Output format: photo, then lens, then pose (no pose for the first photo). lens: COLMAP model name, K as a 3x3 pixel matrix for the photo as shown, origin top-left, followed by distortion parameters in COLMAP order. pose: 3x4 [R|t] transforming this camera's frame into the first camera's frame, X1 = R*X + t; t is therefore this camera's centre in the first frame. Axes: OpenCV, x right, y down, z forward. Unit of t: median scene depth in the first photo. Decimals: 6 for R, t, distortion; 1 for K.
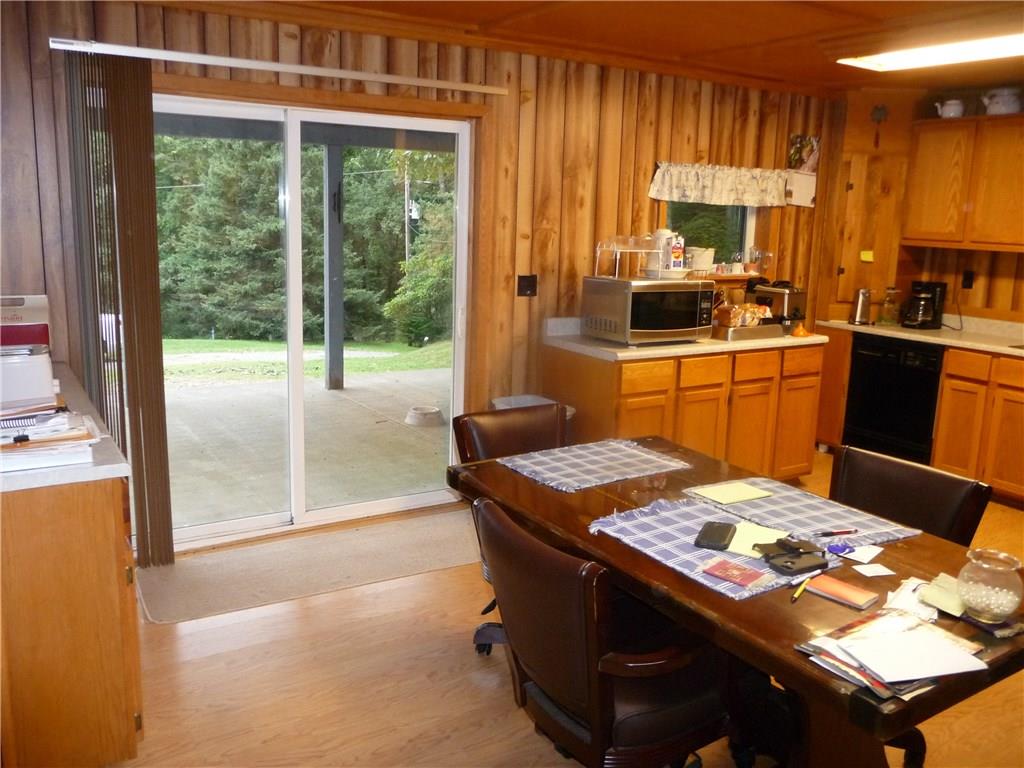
lens RADIAL K [[850.5, 0, 509.9], [0, 850.5, 383.2], [0, 0, 1]] dist [-0.044878, 0.036753]
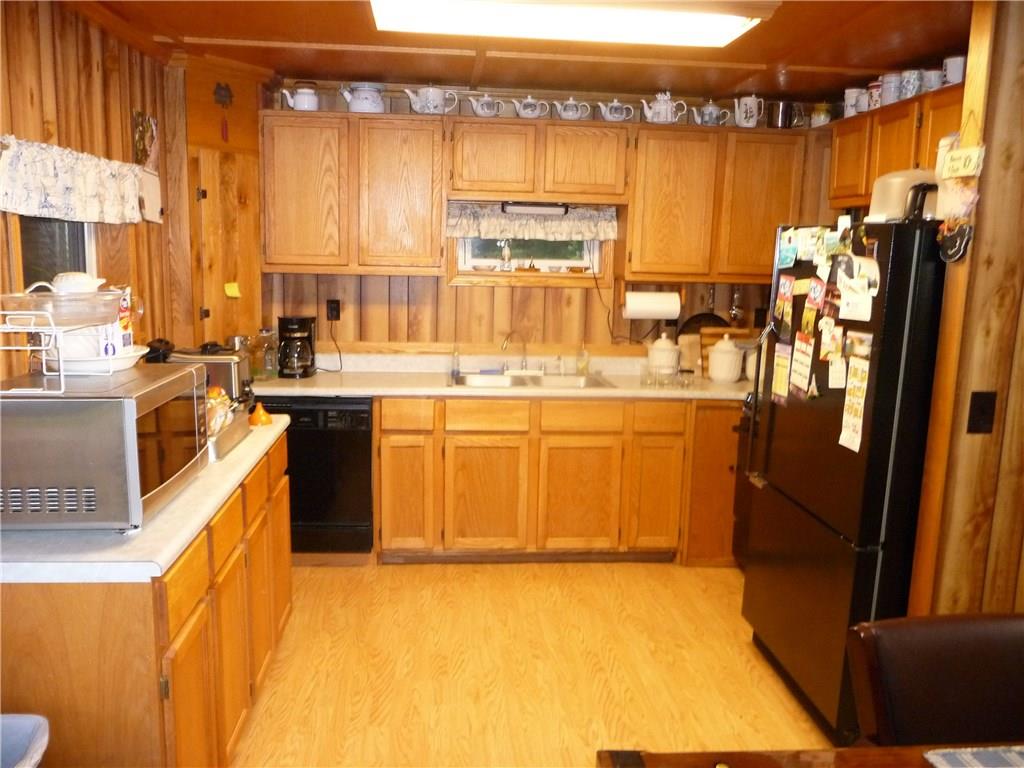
lens RADIAL K [[850.5, 0, 513.0], [0, 850.5, 385.5], [0, 0, 1]] dist [-0.044878, 0.036753]
pose [[0.464668, -0.163308, 0.870295, -0.116788], [0.166833, 0.981390, 0.095079, -0.101546], [-0.869626, 0.101014, 0.483266, 0.457018]]
